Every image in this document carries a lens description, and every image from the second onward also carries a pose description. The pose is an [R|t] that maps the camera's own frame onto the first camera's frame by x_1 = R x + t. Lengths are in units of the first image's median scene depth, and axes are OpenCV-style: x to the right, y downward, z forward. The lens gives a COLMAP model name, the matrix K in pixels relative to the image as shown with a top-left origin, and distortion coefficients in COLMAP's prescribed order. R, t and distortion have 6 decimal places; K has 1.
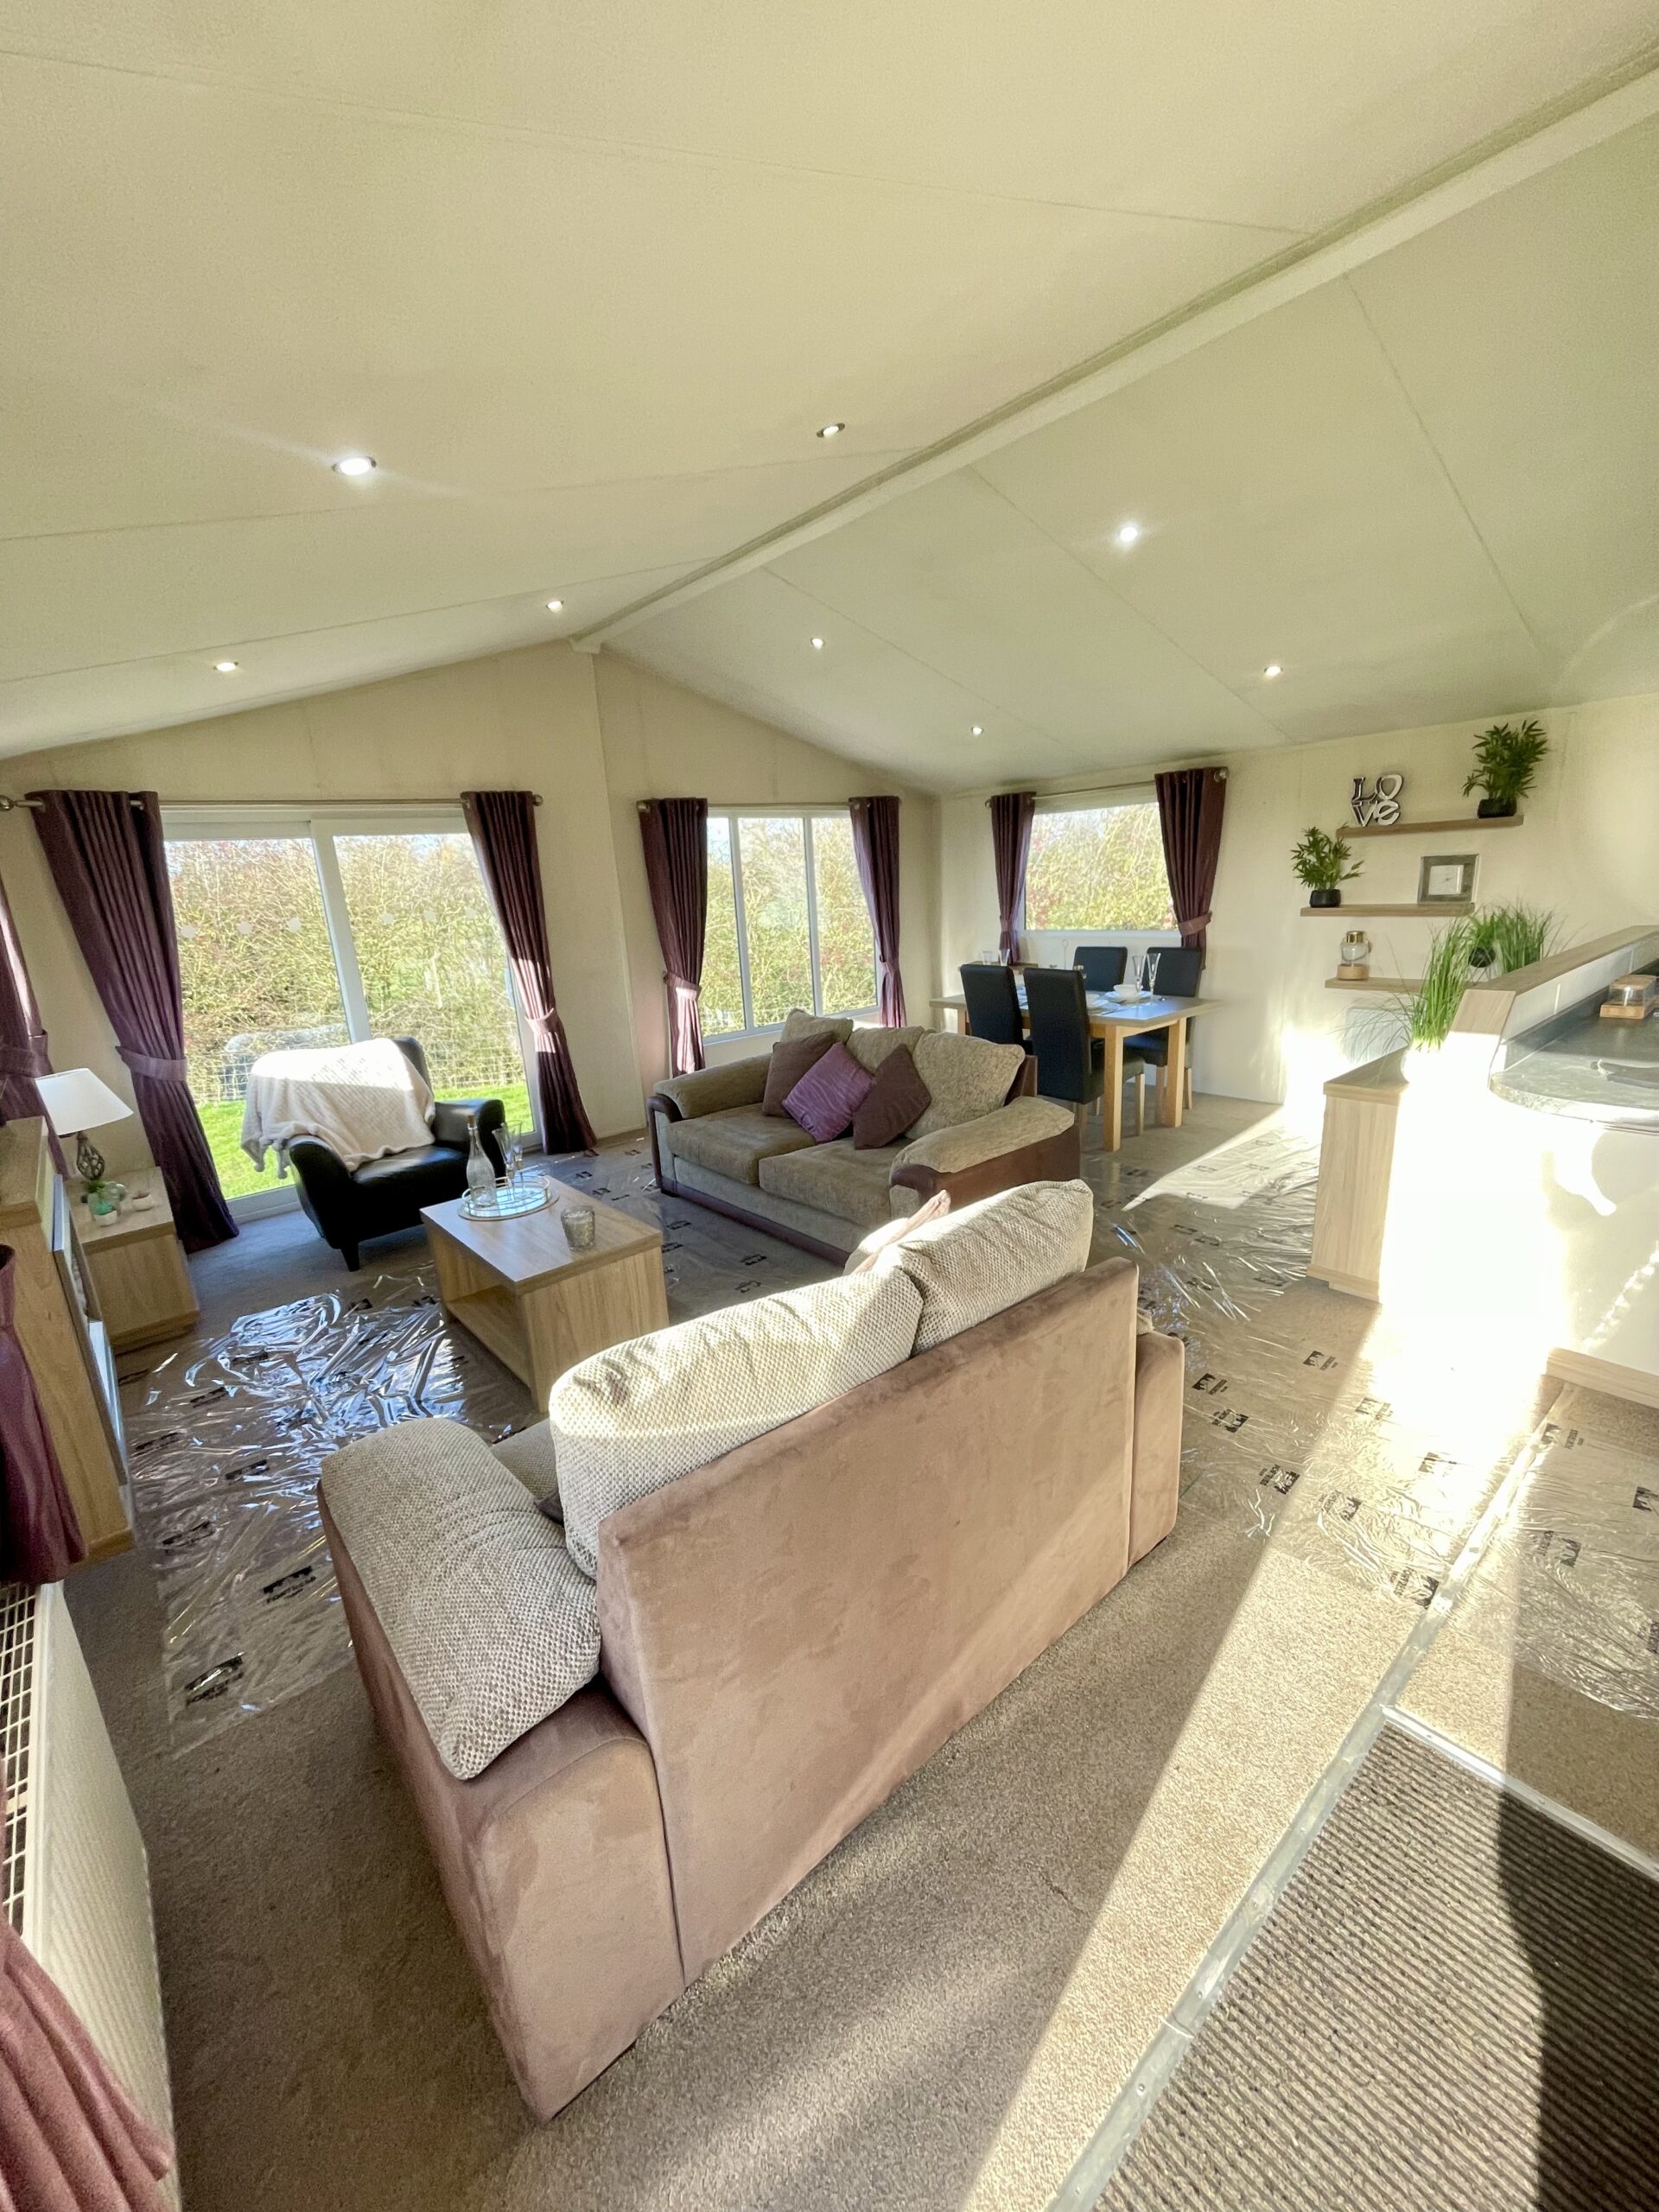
lens RADIAL K [[887.7, 0, 825.0], [0, 887.7, 1100.2], [0, 0, 1]] dist [-0.007496, 0.000402]
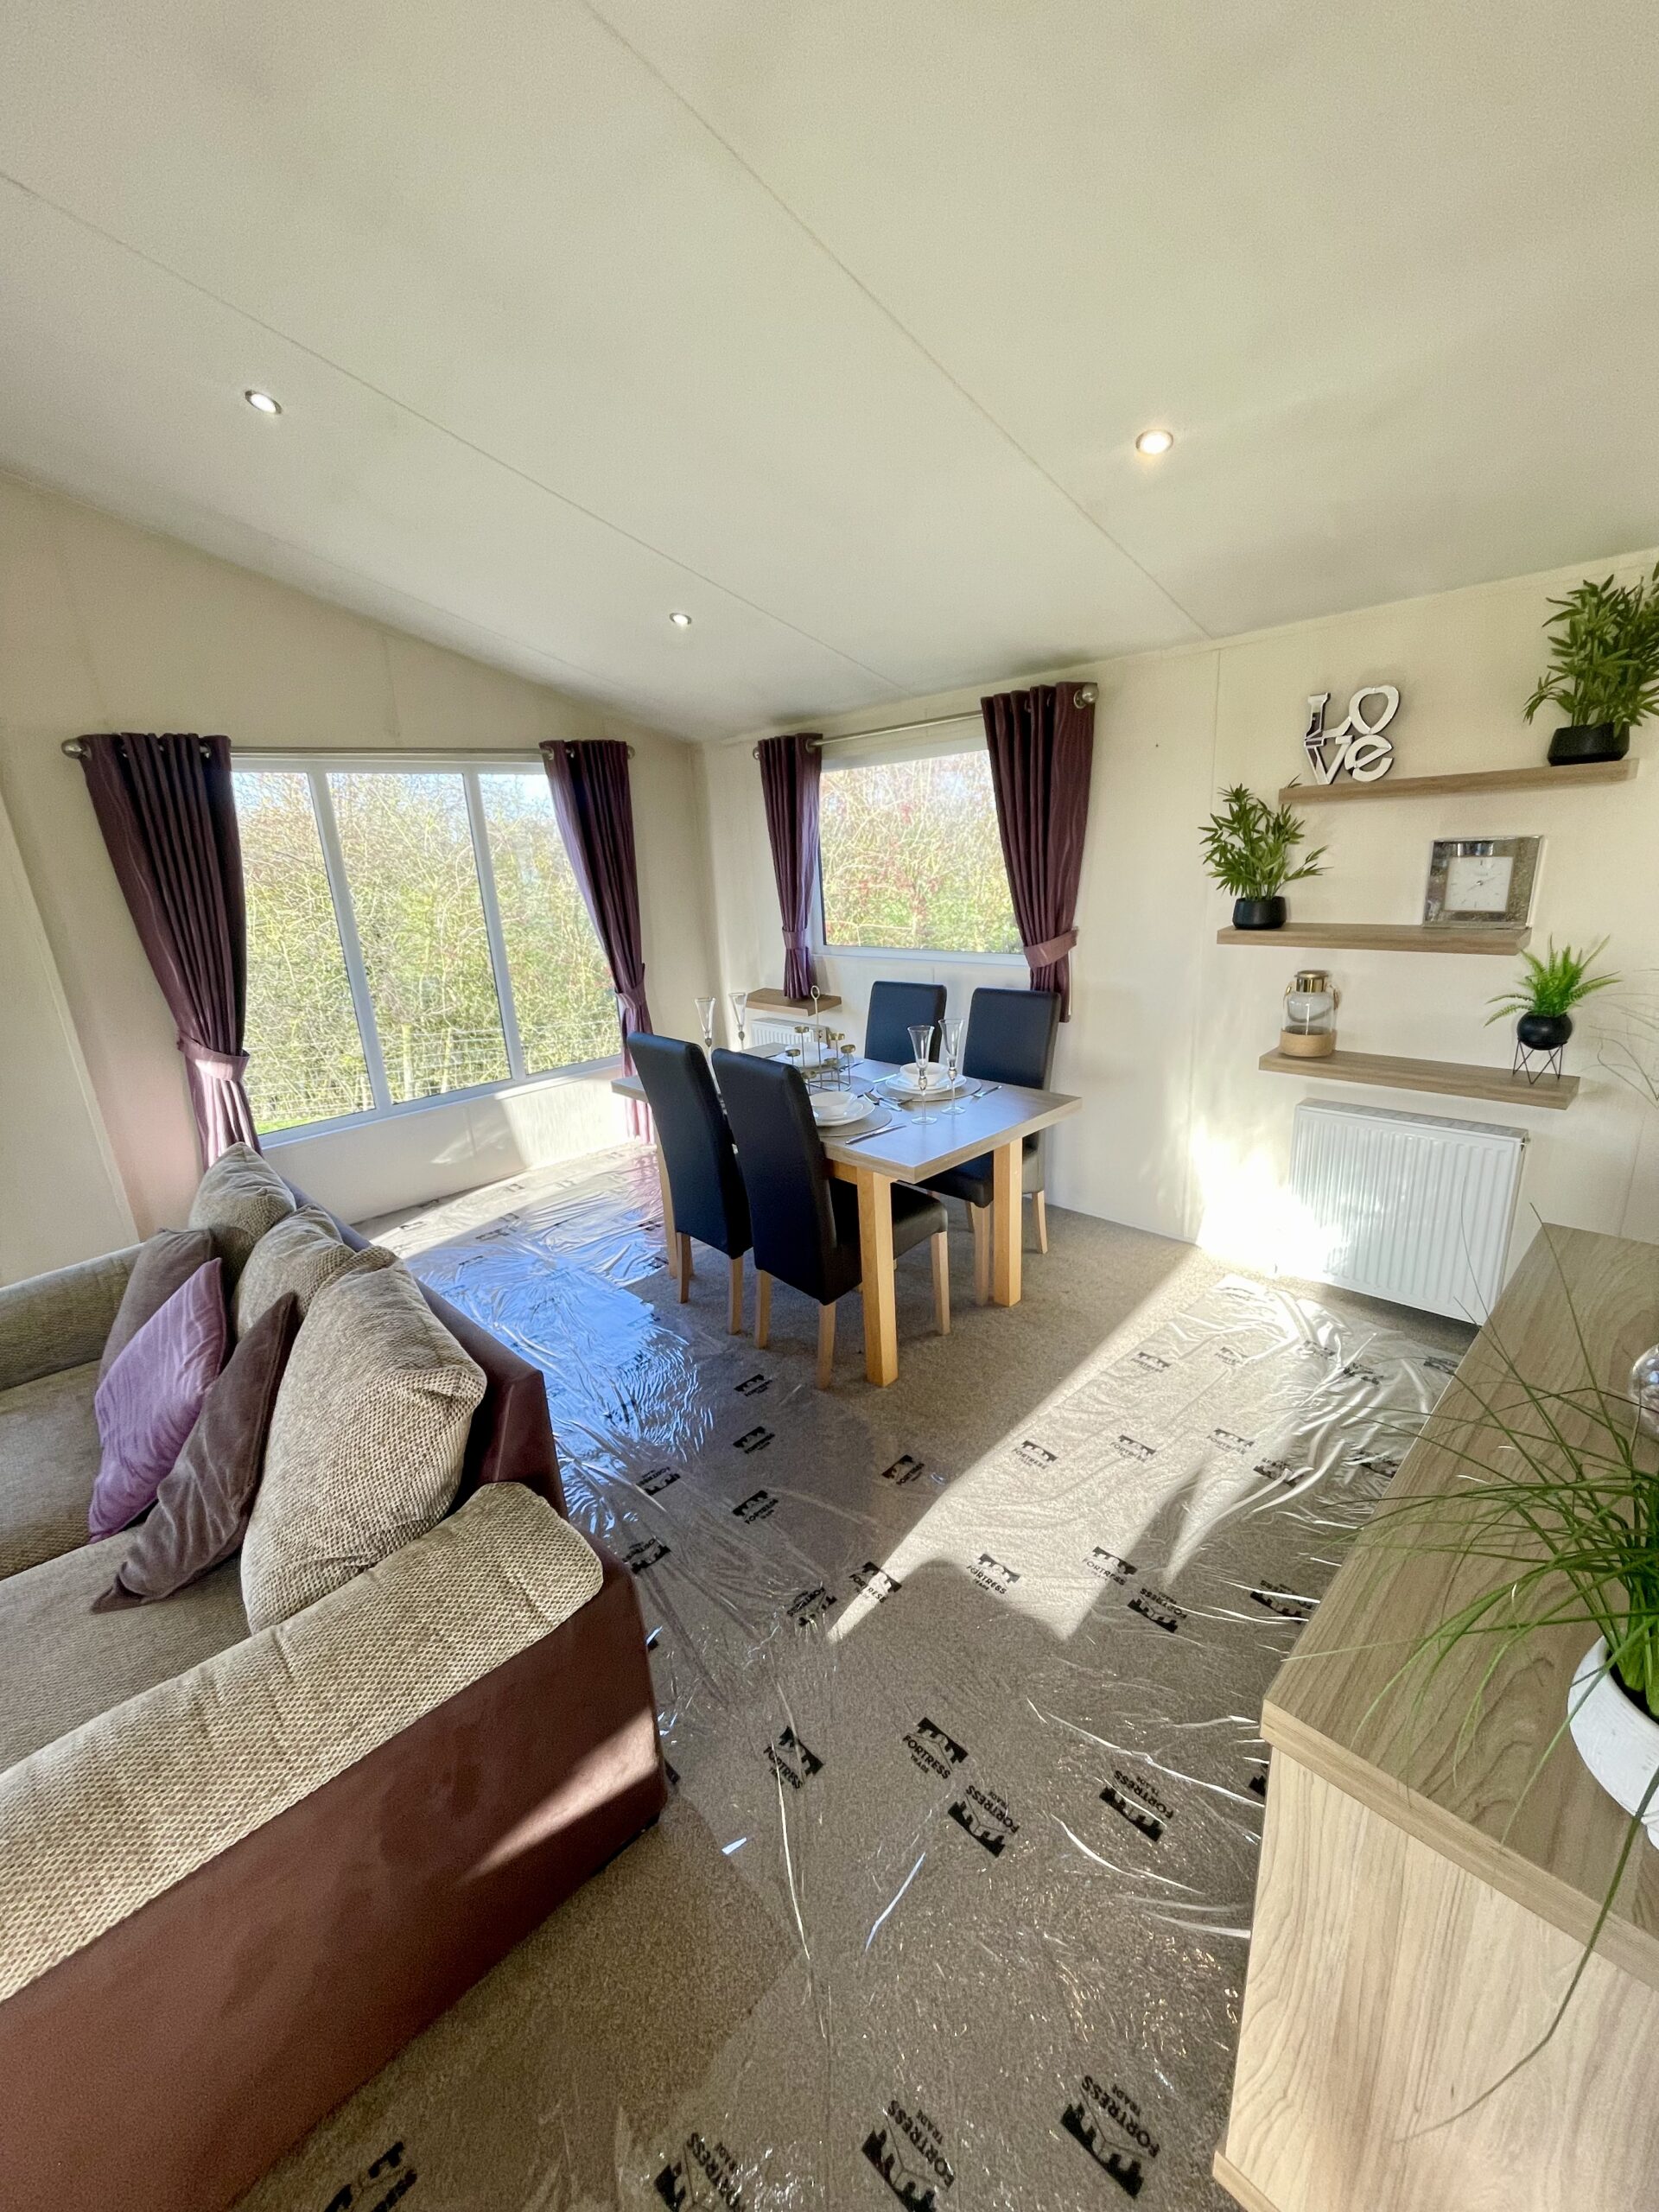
lens RADIAL K [[887.7, 0, 825.1], [0, 887.7, 1099.2], [0, 0, 1]] dist [-0.007496, 0.000402]
pose [[0.997796, -0.018464, 0.063740, 0.234356], [0.016713, 0.999471, 0.027896, -0.121460], [-0.064222, -0.026769, 0.997577, 0.422428]]
